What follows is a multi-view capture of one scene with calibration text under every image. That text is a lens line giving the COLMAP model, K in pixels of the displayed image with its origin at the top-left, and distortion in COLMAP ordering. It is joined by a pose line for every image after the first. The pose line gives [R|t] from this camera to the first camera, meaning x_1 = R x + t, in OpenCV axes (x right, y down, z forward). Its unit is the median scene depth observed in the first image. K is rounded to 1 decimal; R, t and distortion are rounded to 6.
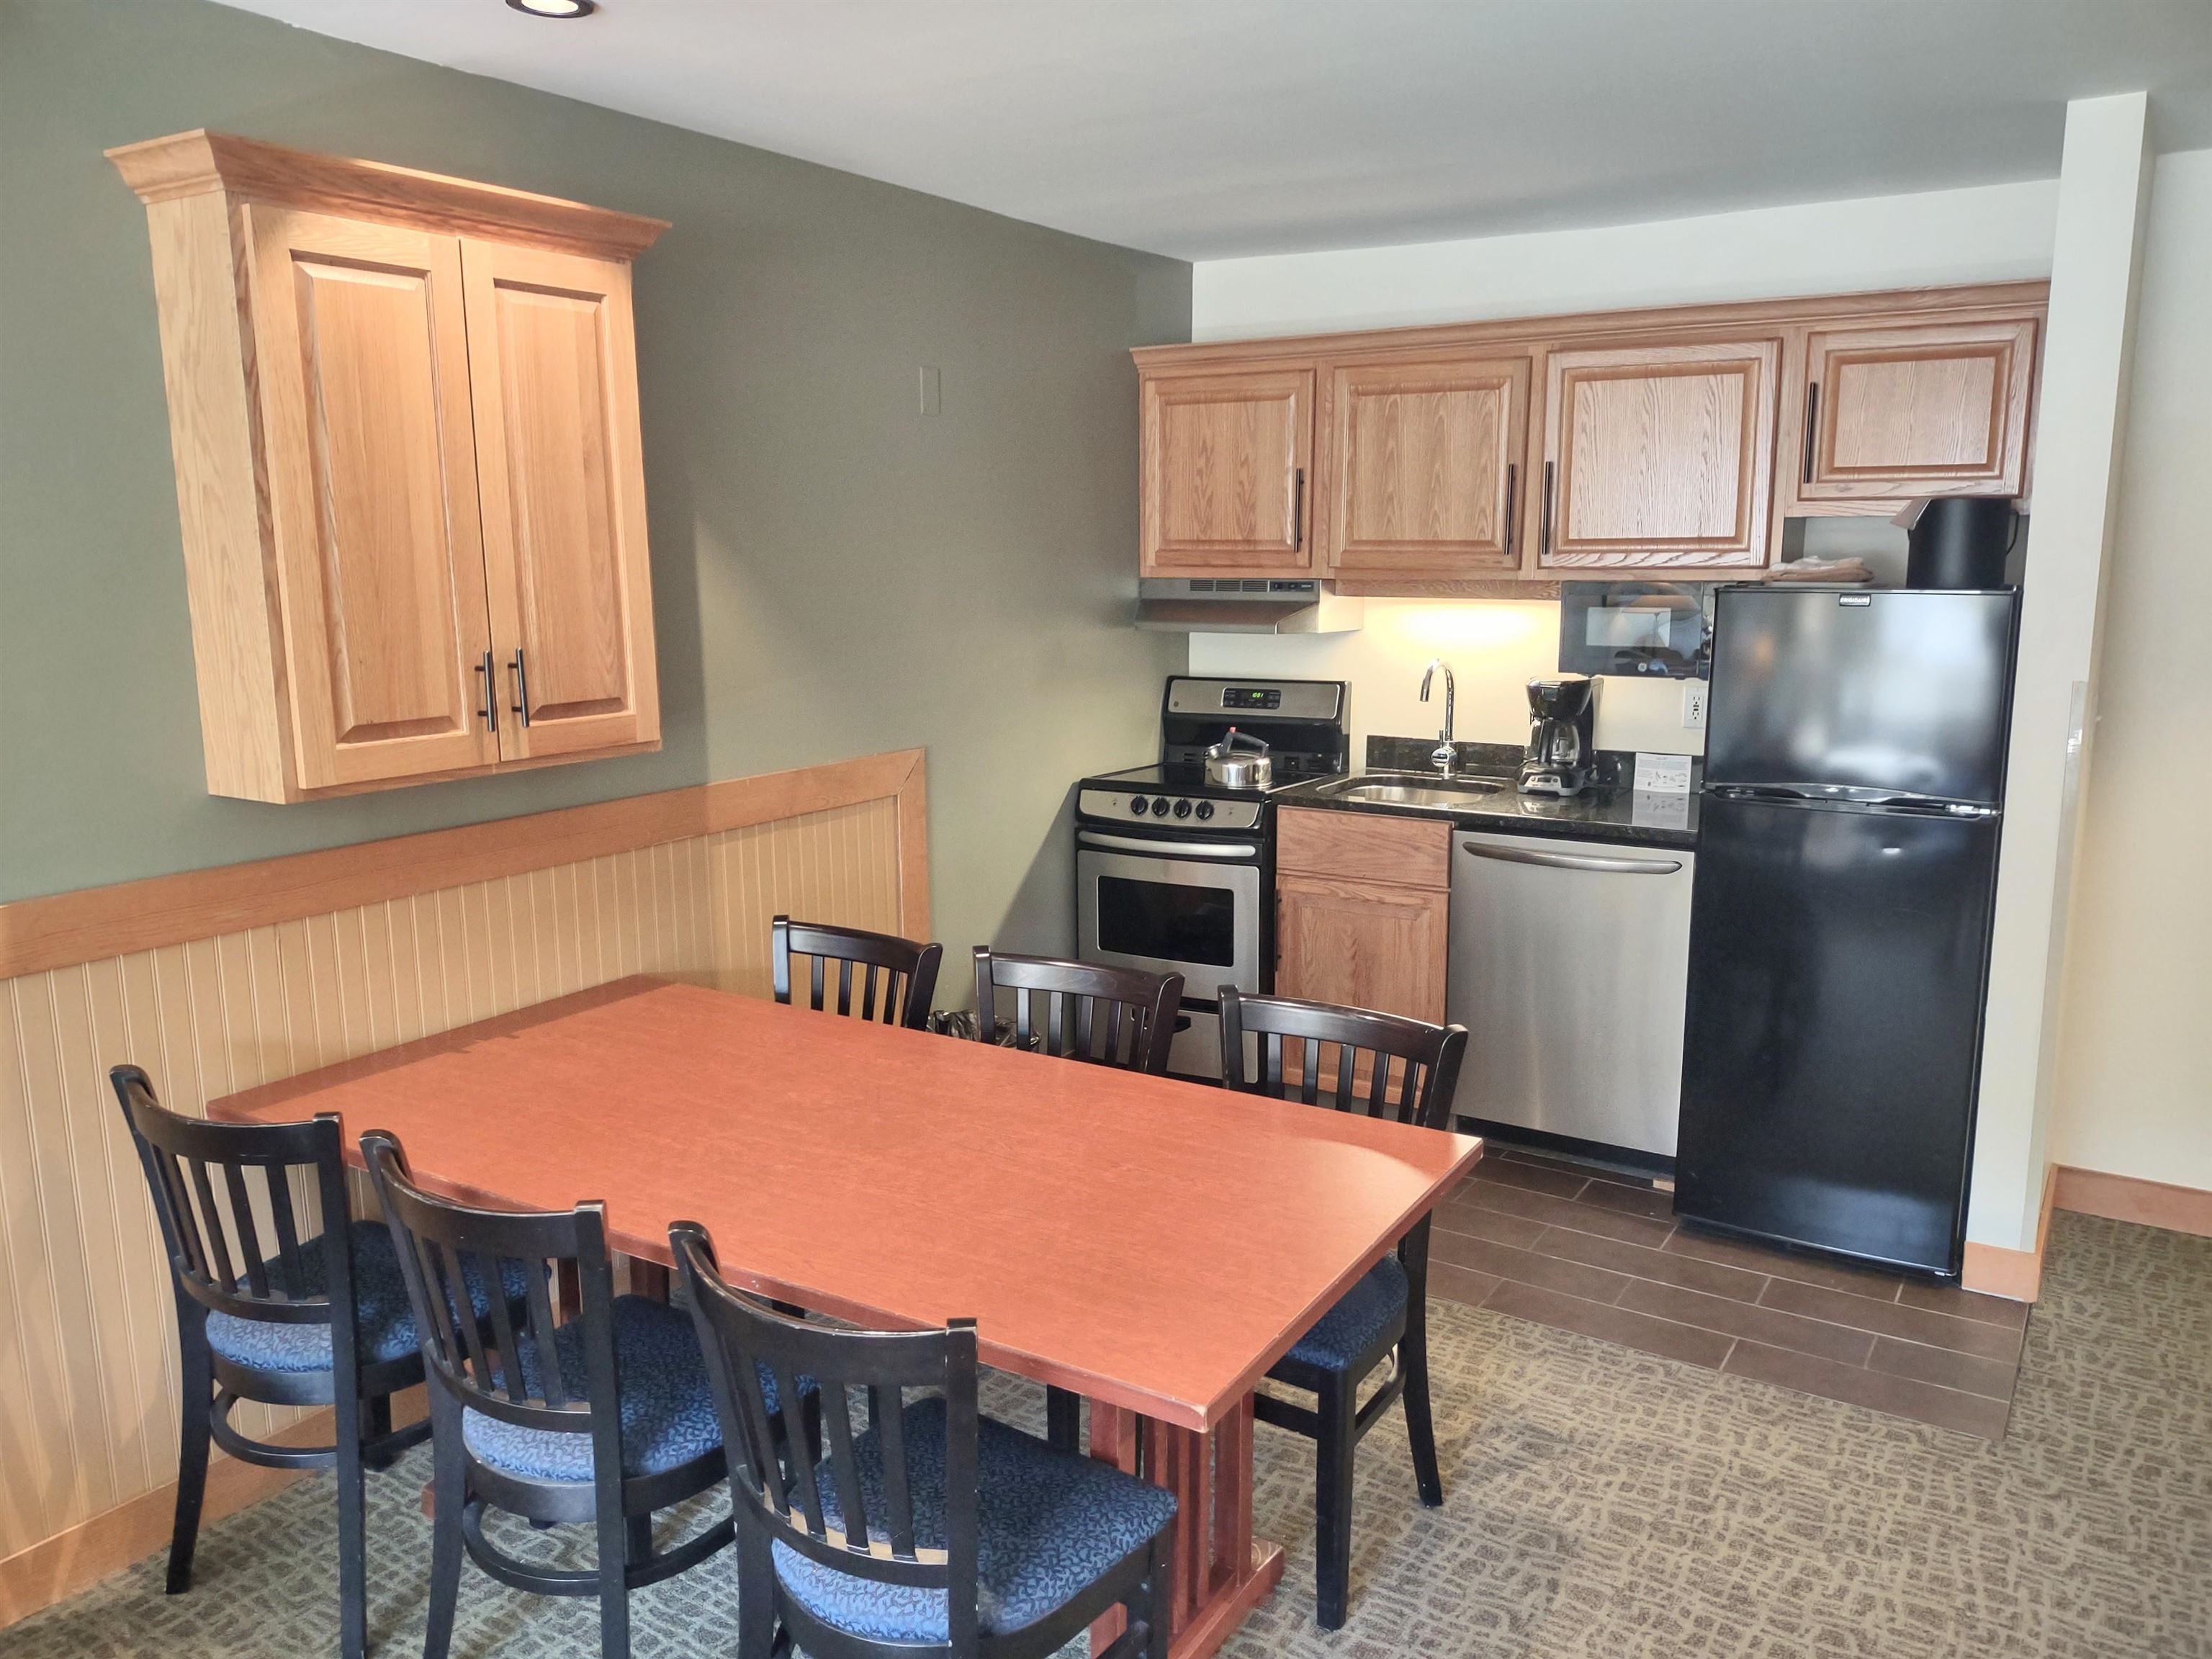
lens RADIAL K [[1620.6, 0, 1096.5], [0, 1620.6, 840.7], [0, 0, 1]] dist [0.010629, -0.029655]
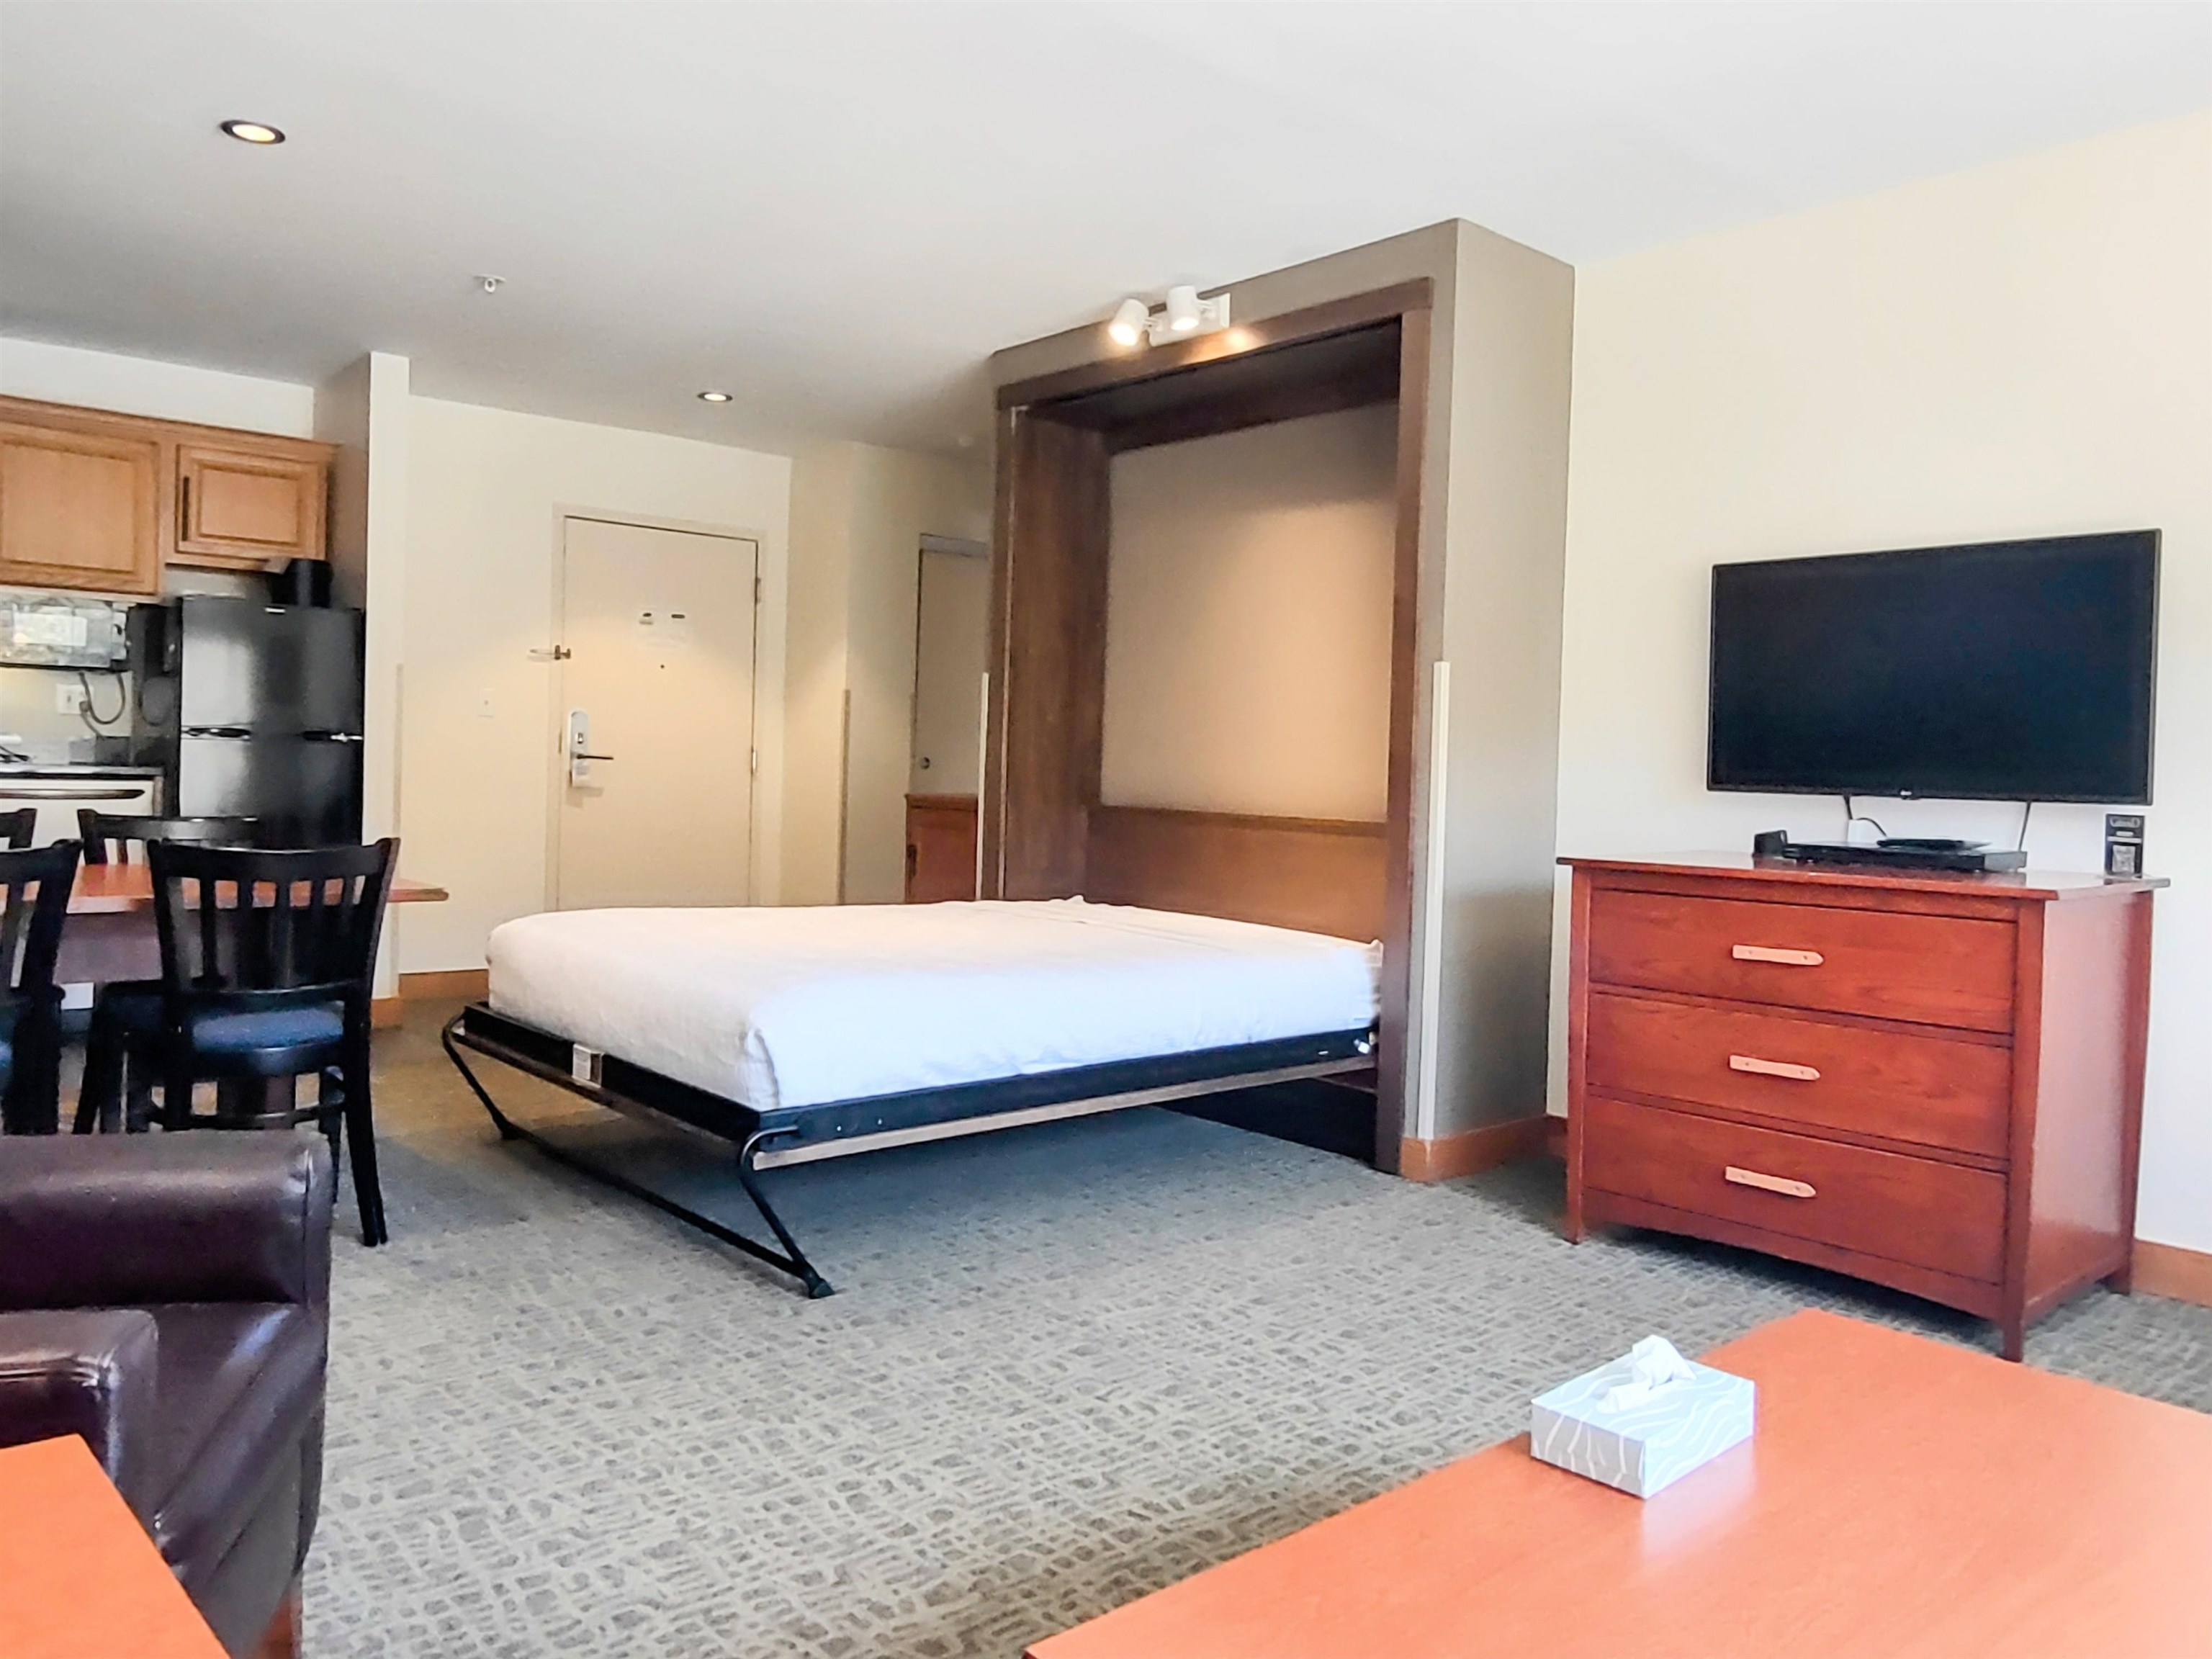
lens RADIAL K [[1607.0, 0, 1119.8], [0, 1607.0, 809.8], [0, 0, 1]] dist [0.001072, 0.003347]
pose [[0.271192, -0.014225, 0.962420, -0.685516], [0.145489, 0.989008, -0.026379, 0.171868], [-0.951466, 0.147176, 0.270281, -0.172893]]
